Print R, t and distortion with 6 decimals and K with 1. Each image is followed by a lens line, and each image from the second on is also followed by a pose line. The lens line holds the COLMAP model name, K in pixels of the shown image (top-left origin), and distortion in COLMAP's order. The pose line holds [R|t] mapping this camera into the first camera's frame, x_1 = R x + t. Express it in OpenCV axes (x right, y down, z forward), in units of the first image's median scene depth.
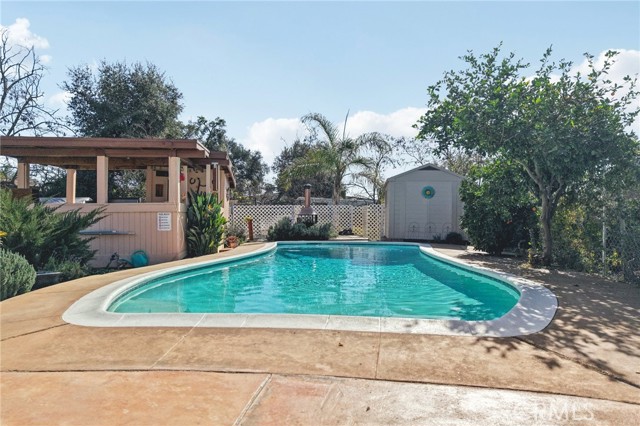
lens RADIAL K [[459.2, 0, 322.4], [0, 459.2, 214.5], [0, 0, 1]] dist [0.002454, -0.000342]
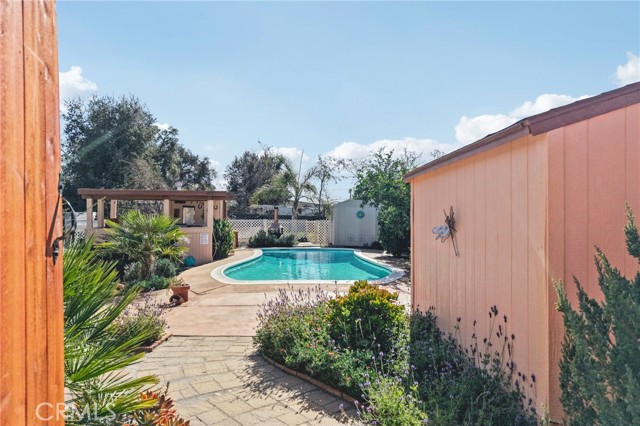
lens RADIAL K [[459.2, 0, 318.2], [0, 459.2, 214.5], [0, 0, 1]] dist [0.002454, -0.000342]
pose [[0.992608, 0.003379, 0.121320, -0.068960], [-0.003393, 0.999994, -0.000092, -0.037752], [-0.121320, -0.000320, 0.992613, -0.370243]]
